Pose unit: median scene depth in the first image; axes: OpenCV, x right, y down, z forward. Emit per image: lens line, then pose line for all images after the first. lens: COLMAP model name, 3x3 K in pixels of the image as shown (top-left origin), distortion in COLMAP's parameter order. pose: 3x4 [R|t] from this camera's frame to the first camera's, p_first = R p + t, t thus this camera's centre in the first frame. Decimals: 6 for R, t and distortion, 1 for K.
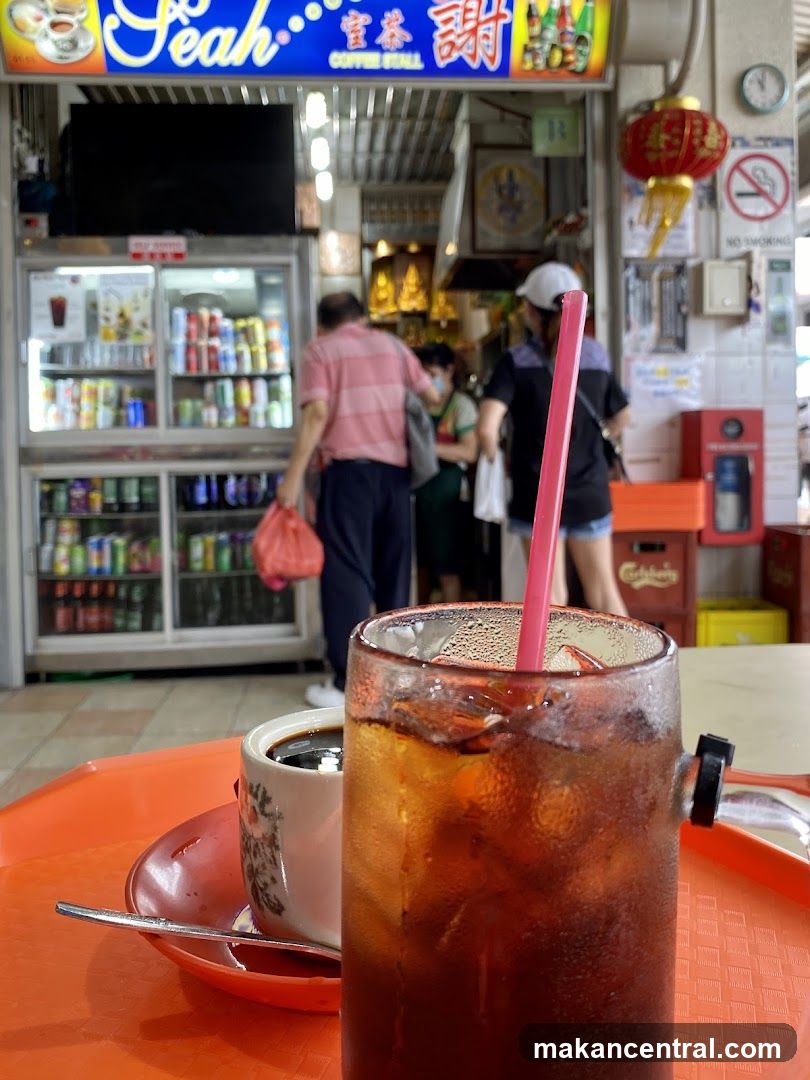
lens RADIAL K [[942.9, 0, 417.9], [0, 942.9, 478.5], [0, 0, 1]] dist [-0.032496, 0.035425]
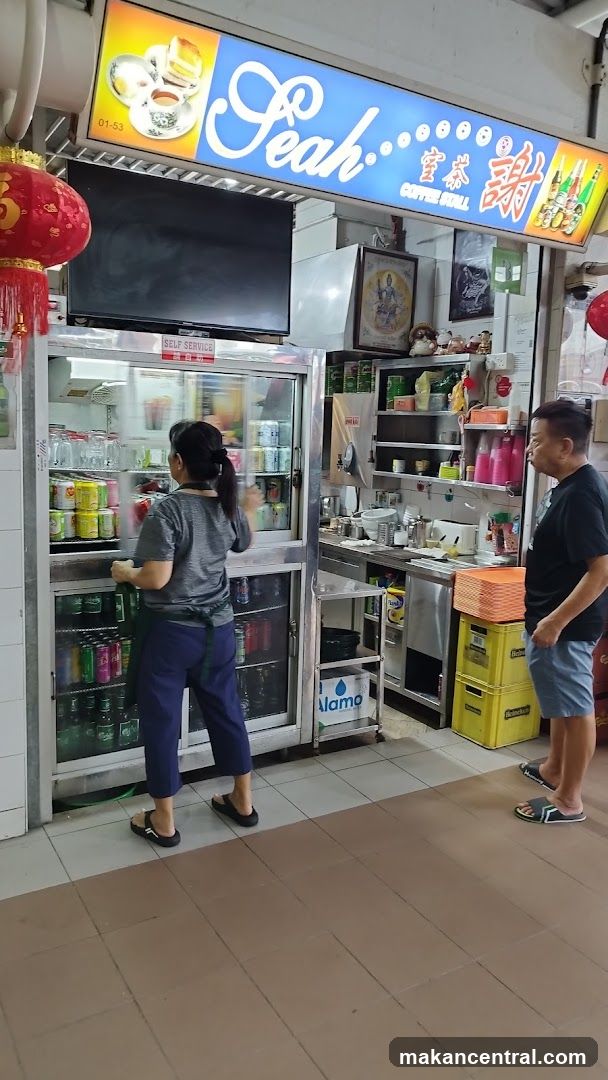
lens RADIAL K [[799.8, 0, 310.9], [0, 799.8, 537.2], [0, 0, 1]] dist [0.004944, -0.005958]
pose [[0.890783, -0.014265, 0.454206, -0.578506], [-0.035395, 0.994293, 0.100642, -0.154180], [-0.453049, -0.105726, 0.885194, 0.235166]]
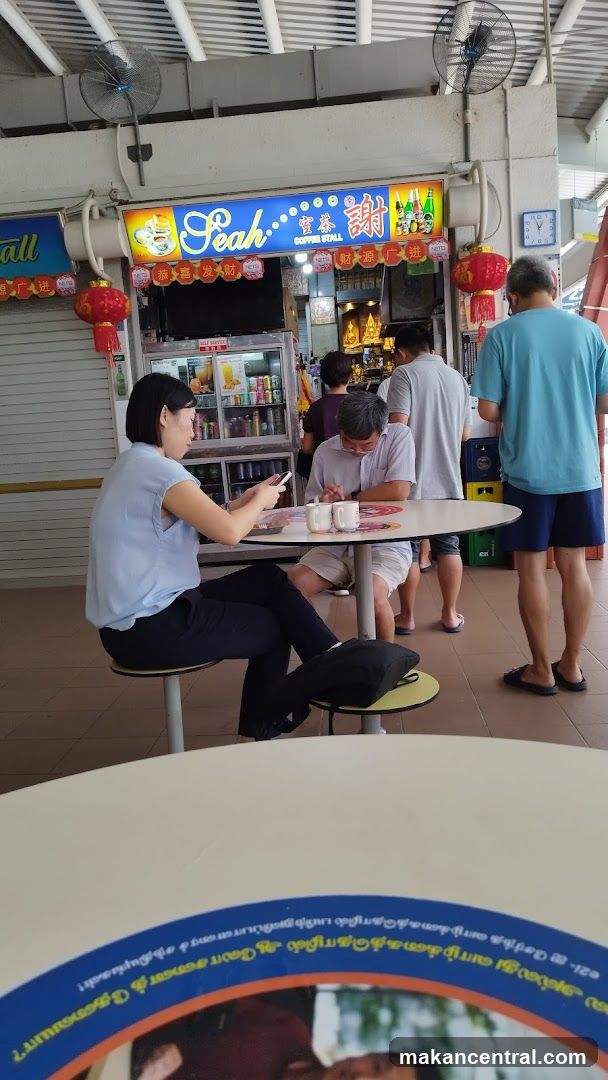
lens RADIAL K [[775.1, 0, 304.4], [0, 775.1, 541.7], [0, 0, 1]] dist [0.003275, -0.002748]
pose [[0.986567, -0.027760, -0.160983, 0.164296], [0.047246, 0.991828, 0.118513, -0.024749], [0.156378, -0.124527, 0.979816, -0.622226]]
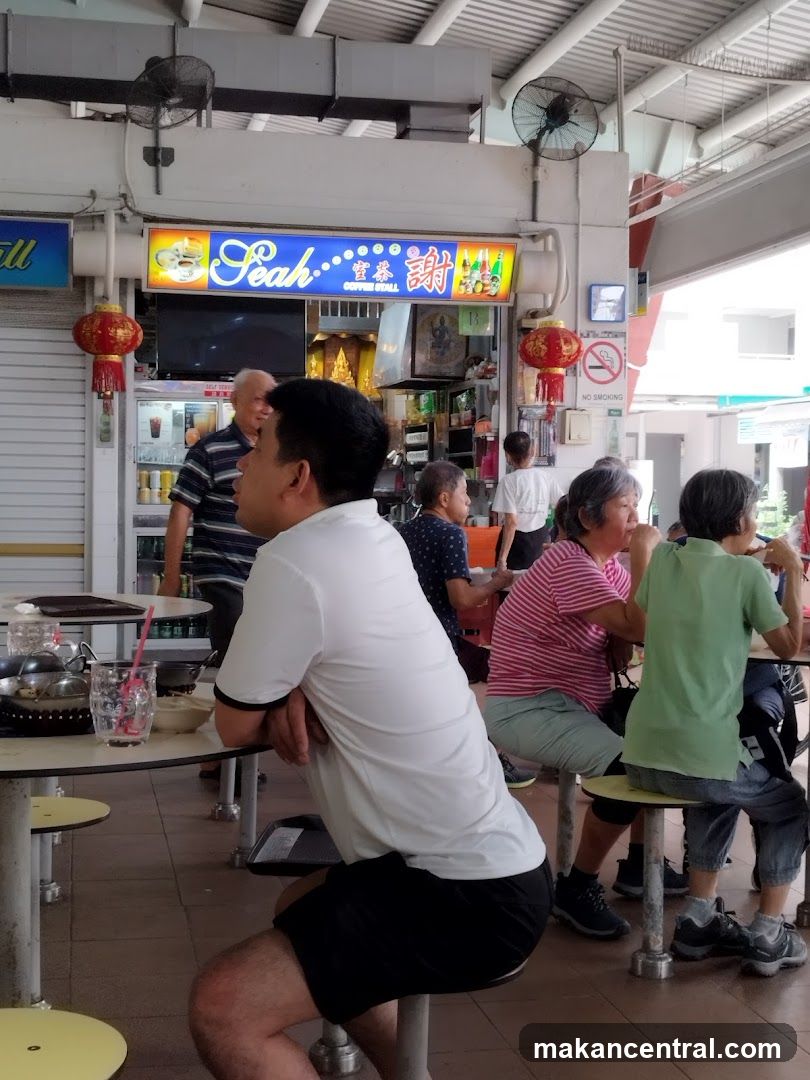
lens RADIAL K [[1552.0, 0, 409.9], [0, 1552.0, 550.7], [0, 0, 1]] dist [0.028960, 0.000000]
pose [[0.991963, 0.023385, 0.124349, -0.304855], [-0.024767, 0.999647, 0.009579, -0.011841], [-0.124081, -0.012582, 0.992192, -1.713996]]
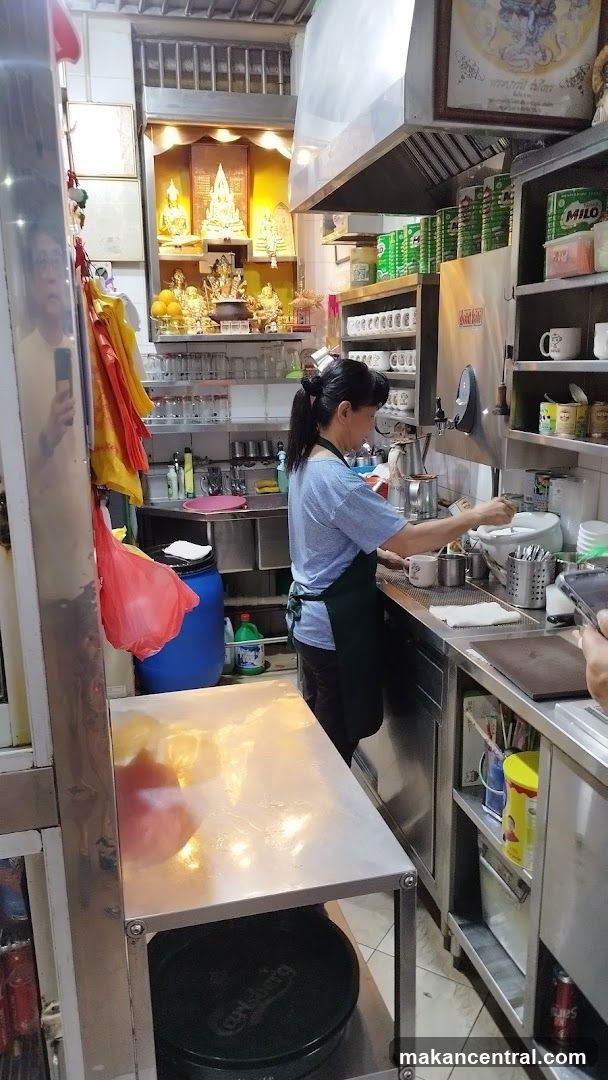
lens RADIAL K [[799.8, 0, 300.1], [0, 799.8, 539.8], [0, 0, 1]] dist [0.004944, -0.005958]
pose [[0.987658, -0.031557, 0.153412, -0.091394], [0.001789, 0.981702, 0.190417, -0.165909], [-0.156613, -0.187793, 0.969642, 0.859258]]
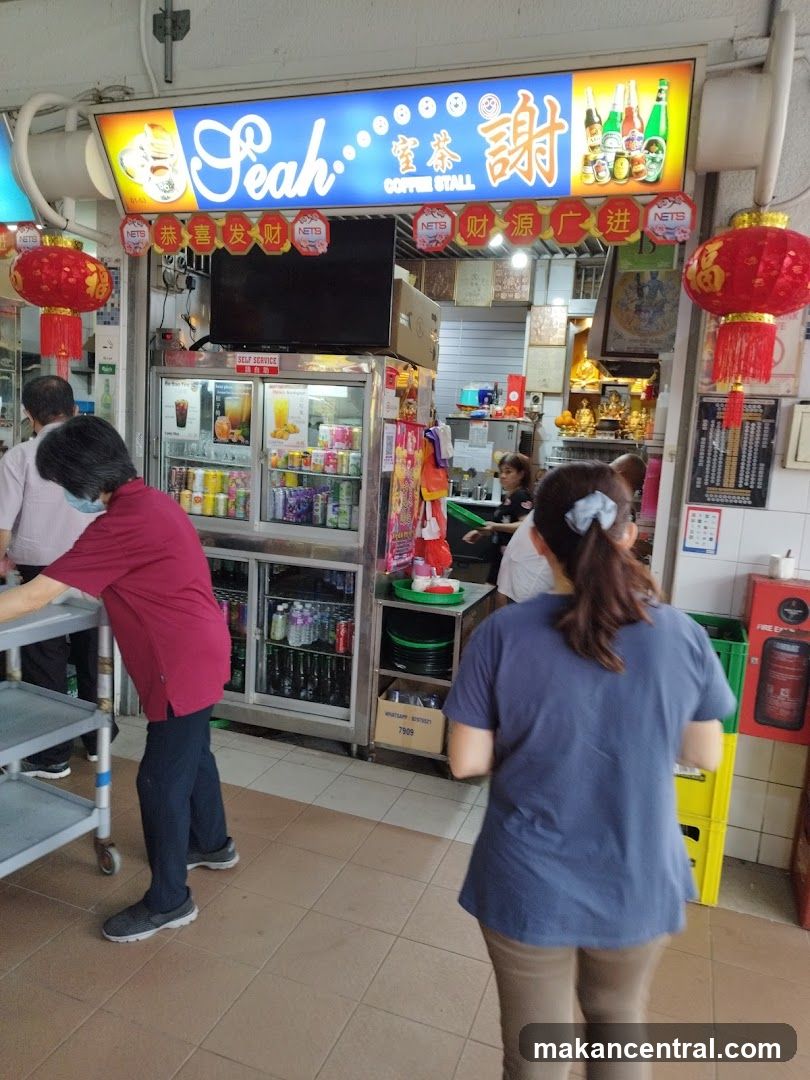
lens RADIAL K [[785.2, 0, 402.9], [0, 785.2, 532.4], [0, 0, 1]] dist [-0.009101, 0.013212]
pose [[0.907145, 0.125673, -0.401615, 0.302121], [-0.090017, 0.990226, 0.106535, -0.173953], [0.411078, -0.060491, 0.909591, 0.232027]]
